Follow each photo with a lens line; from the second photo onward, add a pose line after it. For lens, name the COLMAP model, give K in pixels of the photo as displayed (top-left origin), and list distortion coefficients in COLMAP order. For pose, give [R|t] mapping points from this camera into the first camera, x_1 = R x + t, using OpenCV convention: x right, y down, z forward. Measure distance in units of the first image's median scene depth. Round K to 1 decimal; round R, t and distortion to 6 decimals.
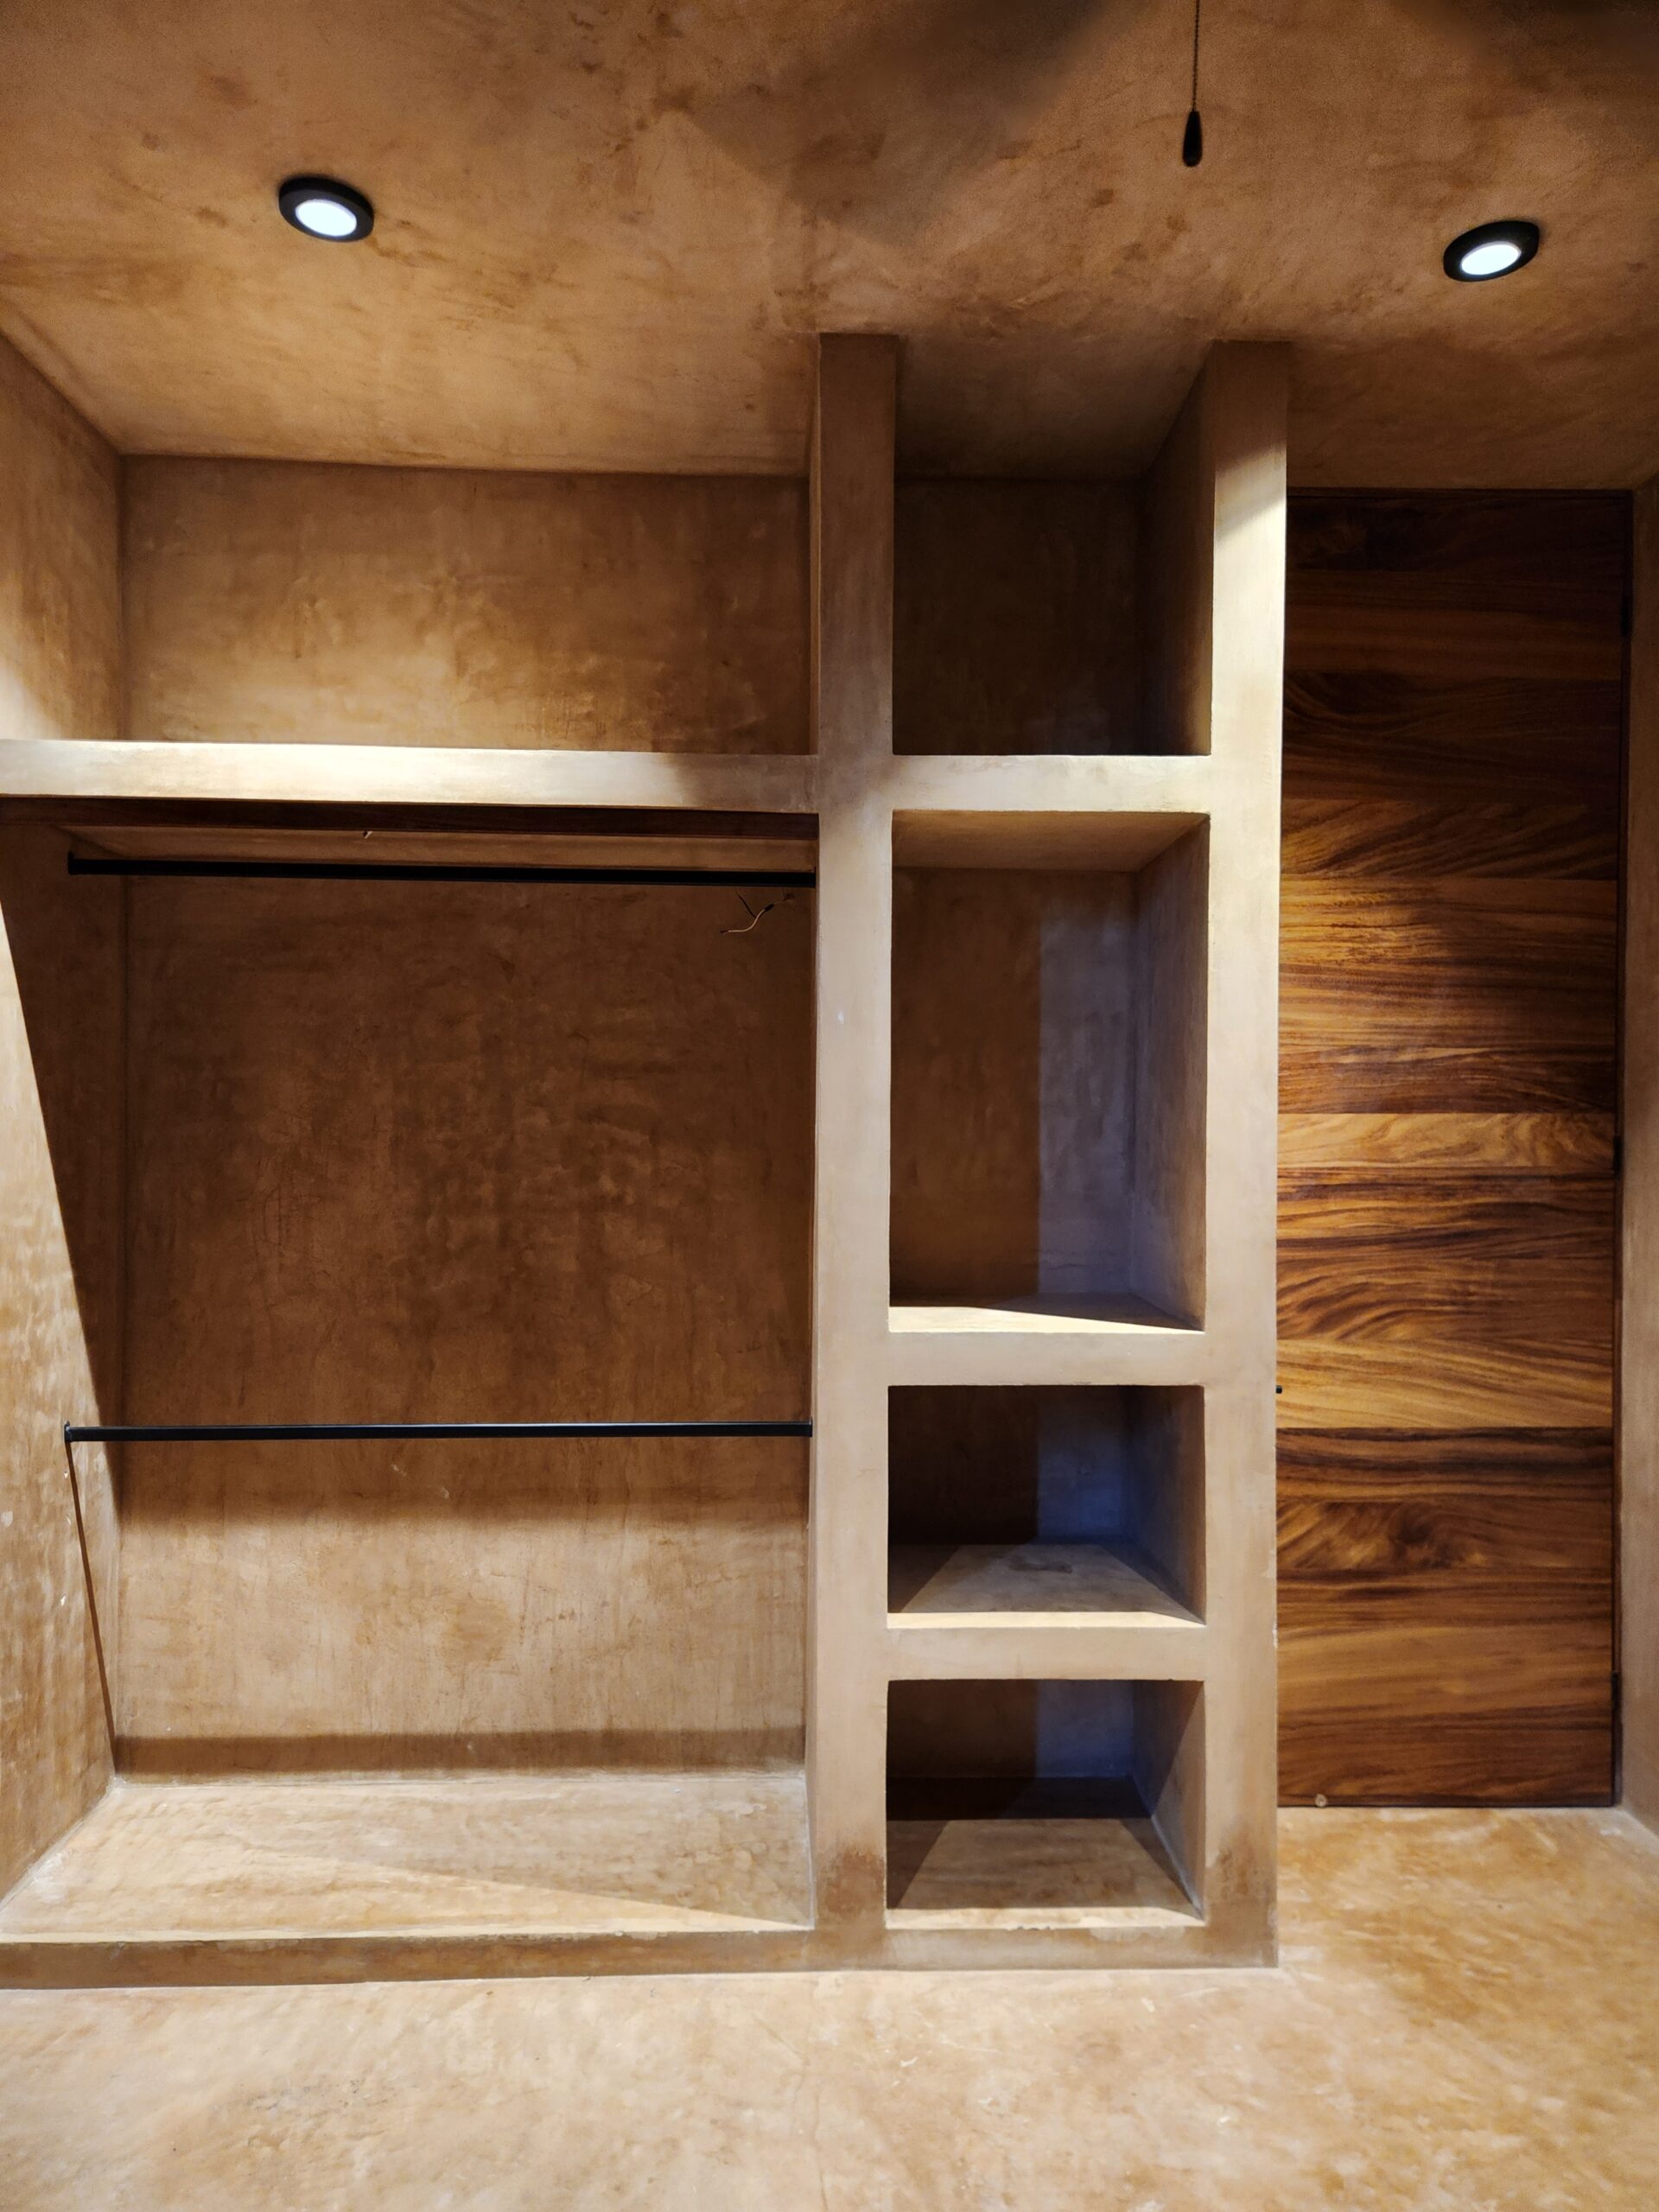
lens RADIAL K [[1494.3, 0, 819.1], [0, 1494.3, 1134.9], [0, 0, 1]] dist [0.081157, -0.073617]
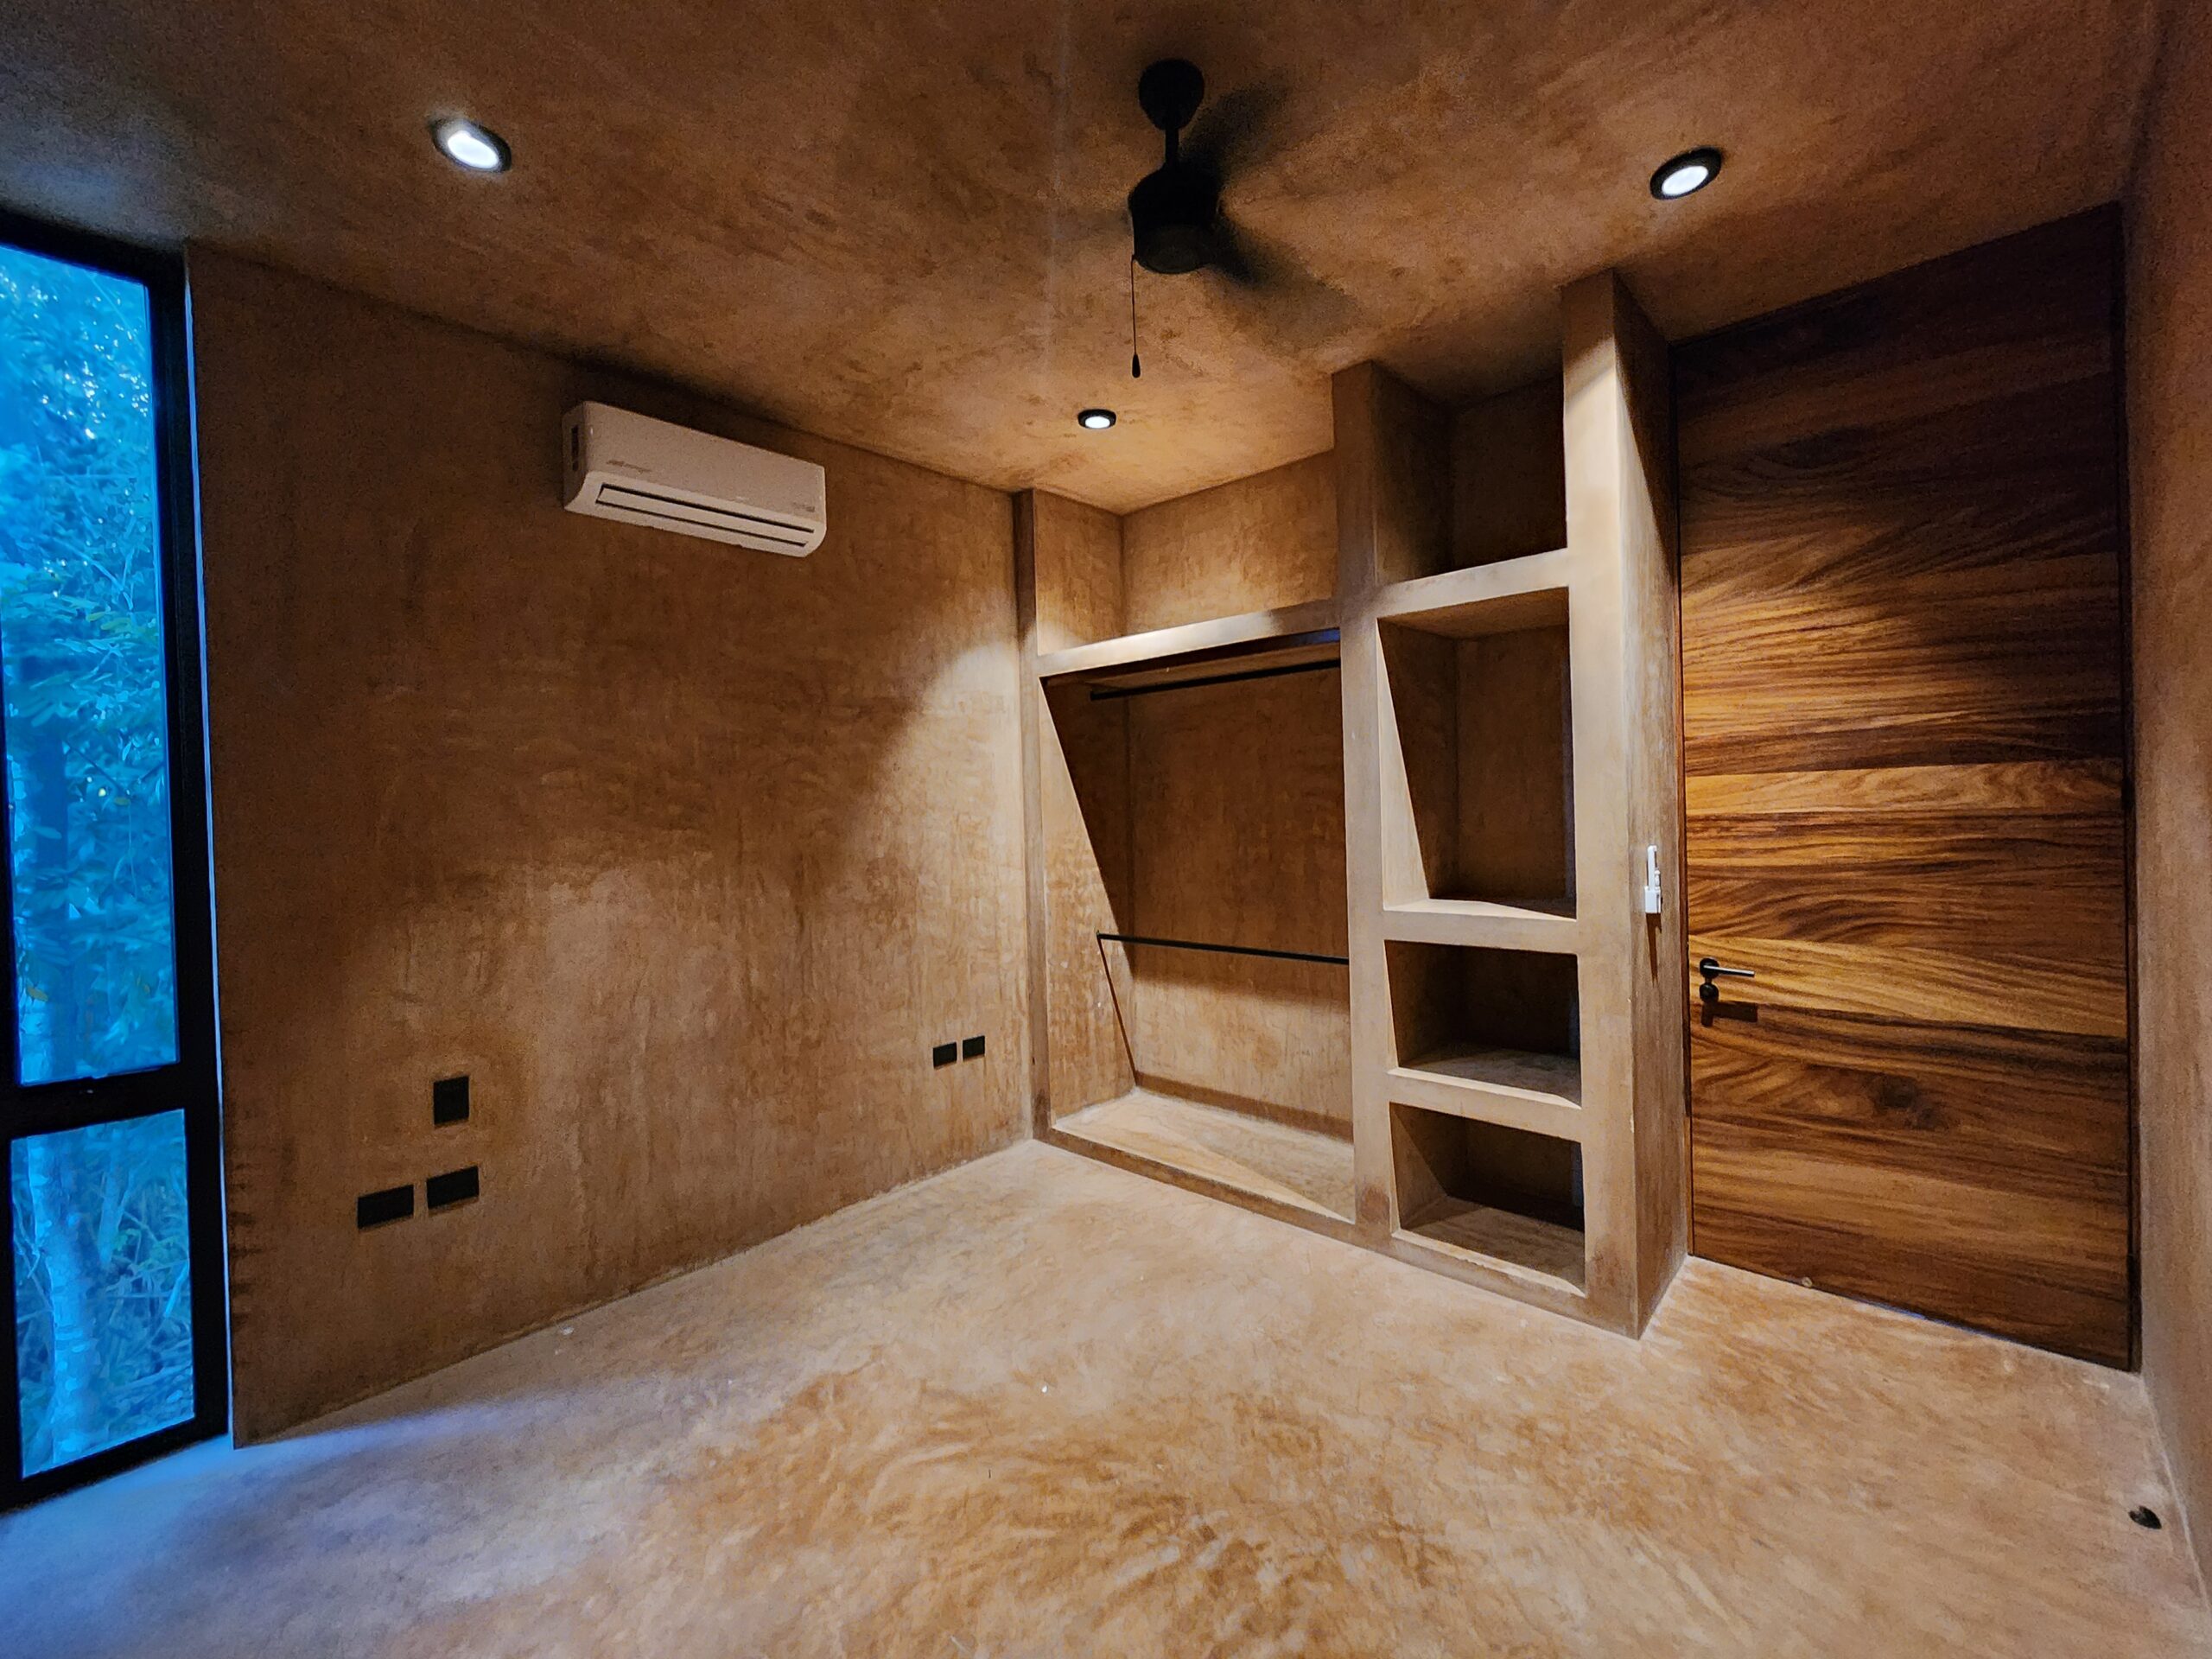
lens RADIAL K [[905.8, 0, 1089.3], [0, 905.8, 817.0], [0, 0, 1]] dist [-0.001031, -0.000397]
pose [[0.703953, -0.018496, -0.710005, 0.470685], [0.025402, 0.999677, -0.000857, 0.010715], [0.709792, -0.017433, 0.704196, -0.008963]]
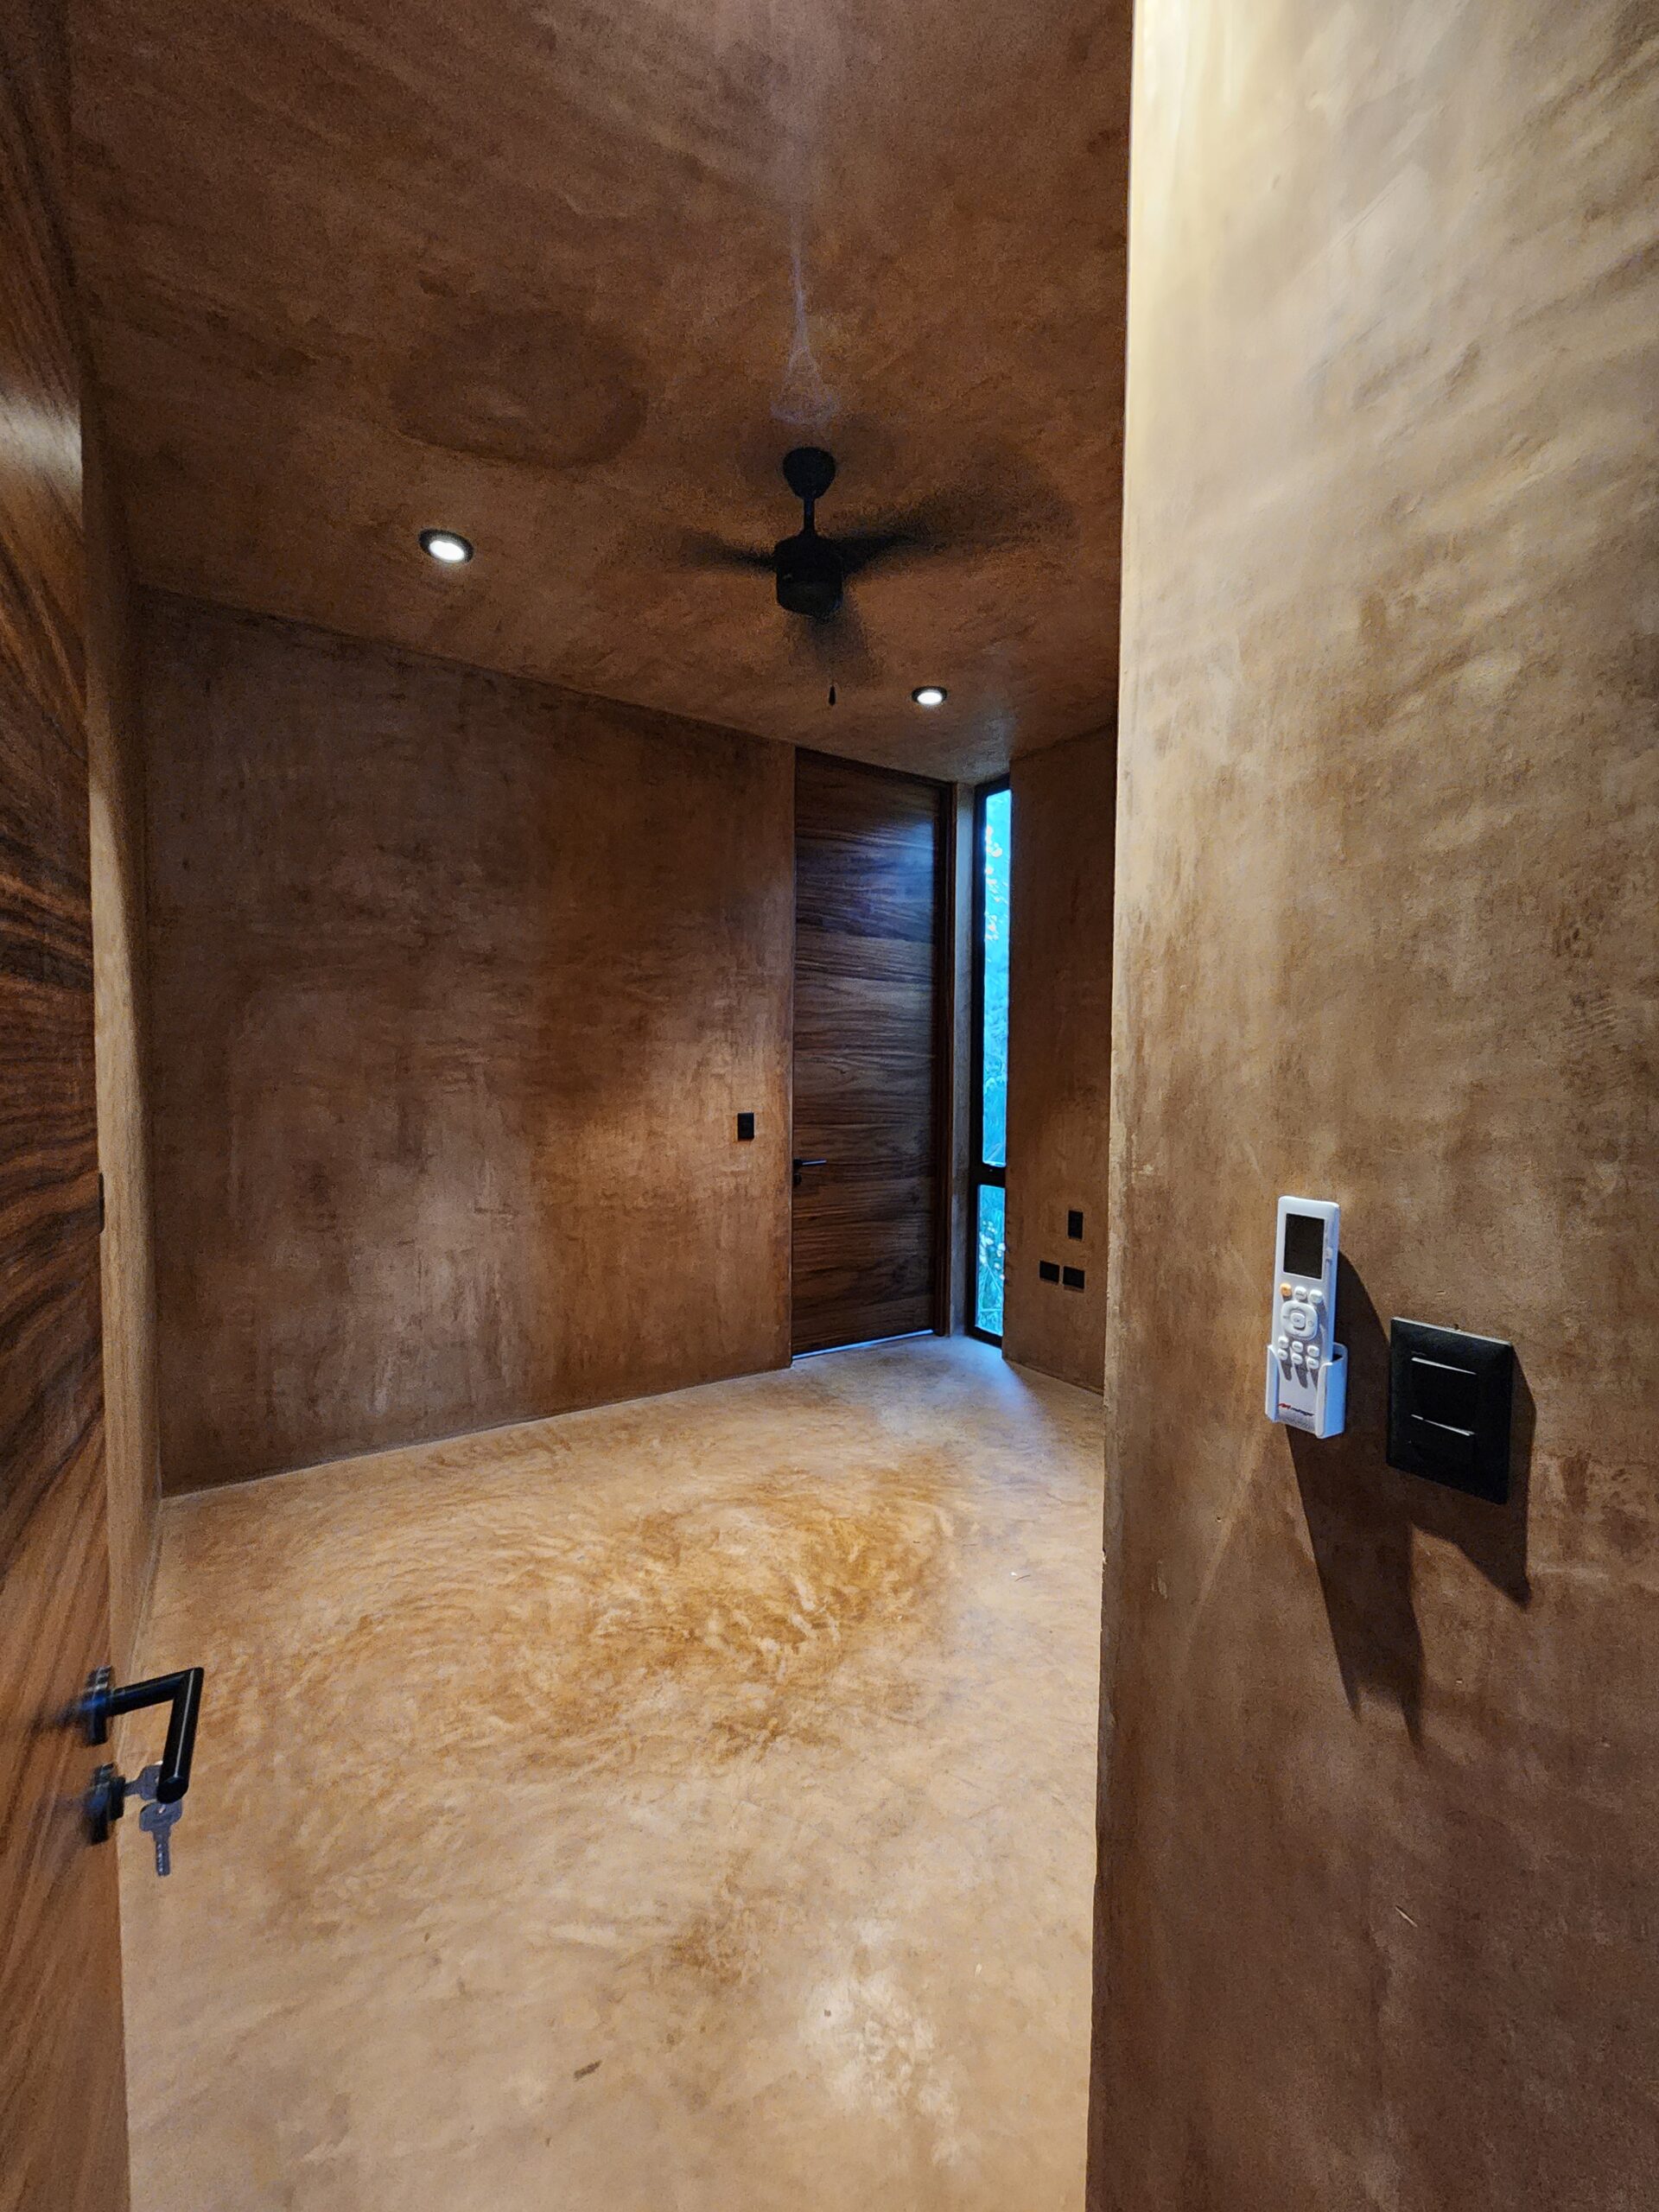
lens RADIAL K [[895.3, 0, 838.2], [0, 895.3, 1097.6], [0, 0, 1]] dist [-0.001735, 0.000290]
pose [[-0.842089, 0.007646, -0.539284, 0.475728], [-0.018822, 0.998874, 0.043552, 0.015397], [0.539010, 0.046826, -0.840997, 1.014601]]
